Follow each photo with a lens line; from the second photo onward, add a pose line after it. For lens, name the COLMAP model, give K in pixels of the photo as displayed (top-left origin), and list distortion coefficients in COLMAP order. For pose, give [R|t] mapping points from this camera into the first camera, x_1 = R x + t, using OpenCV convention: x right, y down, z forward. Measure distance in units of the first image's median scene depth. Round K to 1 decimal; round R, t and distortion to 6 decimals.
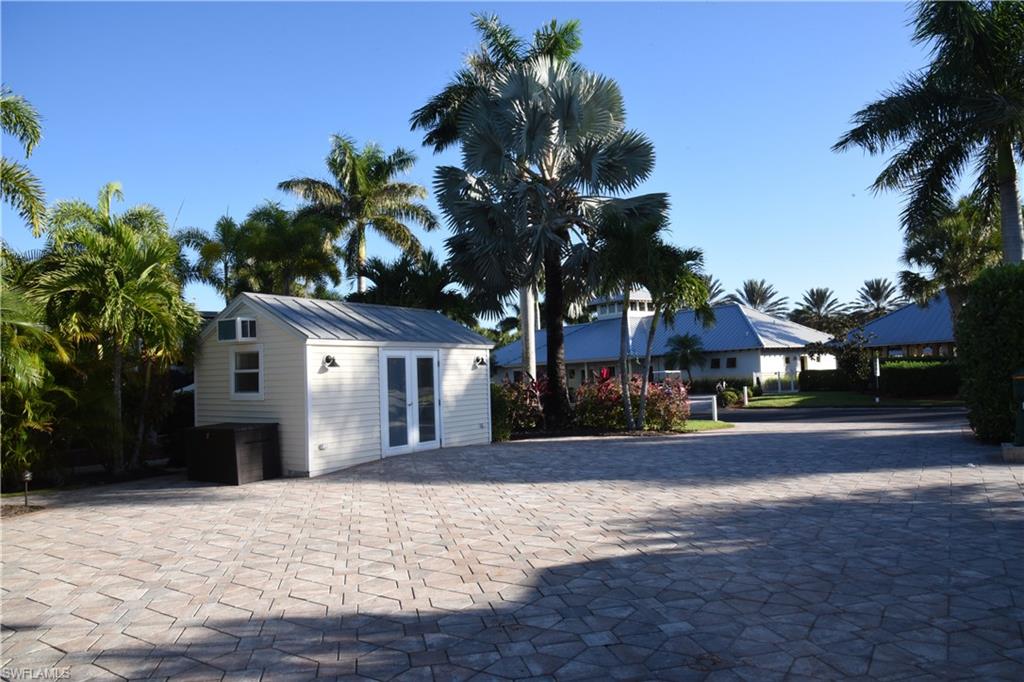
lens RADIAL K [[697.7, 0, 512.0], [0, 697.7, 341.0], [0, 0, 1]] dist [-0.115727, 0.062839]
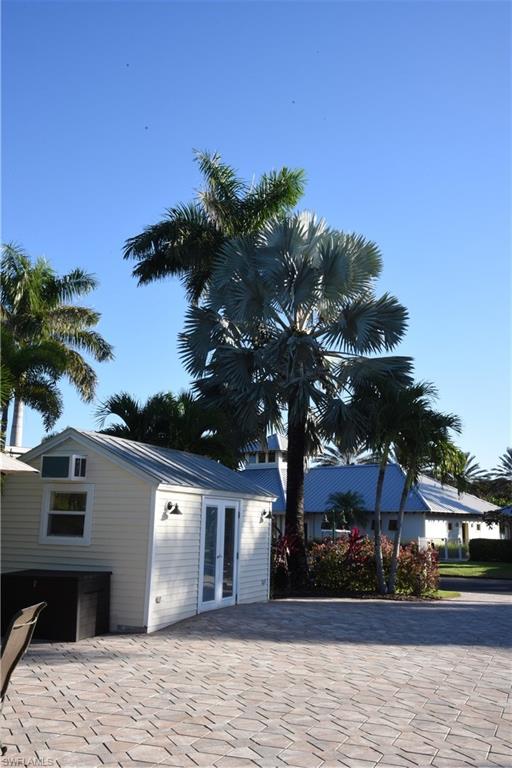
lens RADIAL K [[758.3, 0, 256.0], [0, 758.3, 384.0], [0, 0, 1]] dist [0.031184, 0.015460]
pose [[0.978527, 0.093747, 0.183565, -0.211899], [-0.068148, 0.987645, -0.141118, -0.000056], [-0.194526, 0.125578, 0.972826, -0.043020]]
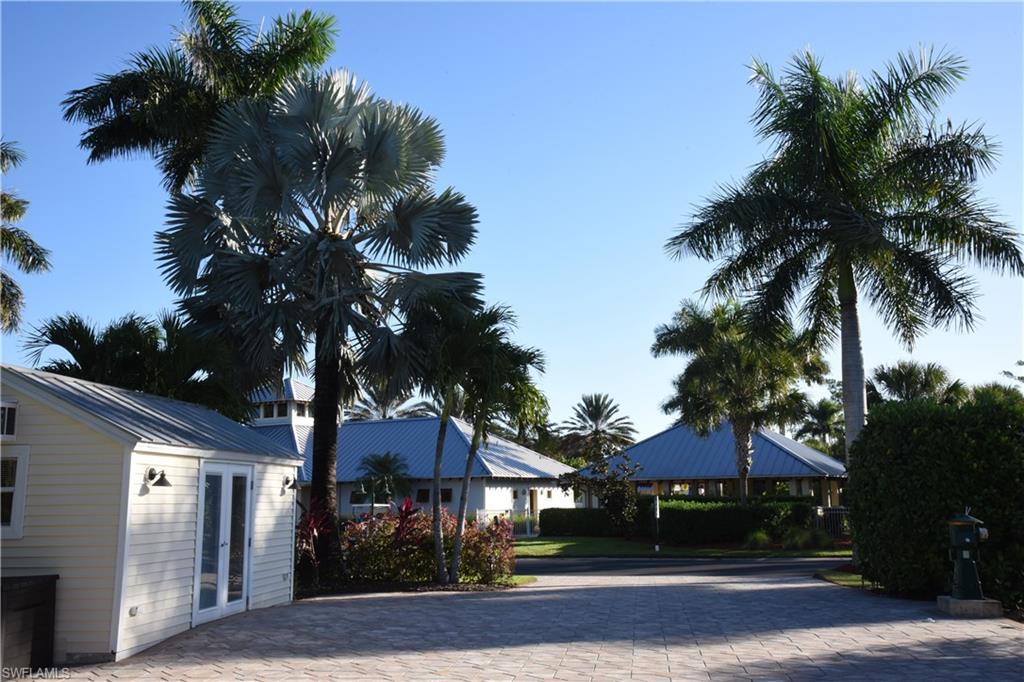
lens RADIAL K [[993.3, 0, 512.0], [0, 993.3, 341.0], [0, 0, 1]] dist [0.025190, 0.094044]
pose [[0.900642, 0.094620, 0.424136, -0.220943], [-0.043298, 0.990690, -0.129069, 0.005049], [-0.432400, 0.097881, 0.896353, -0.011018]]
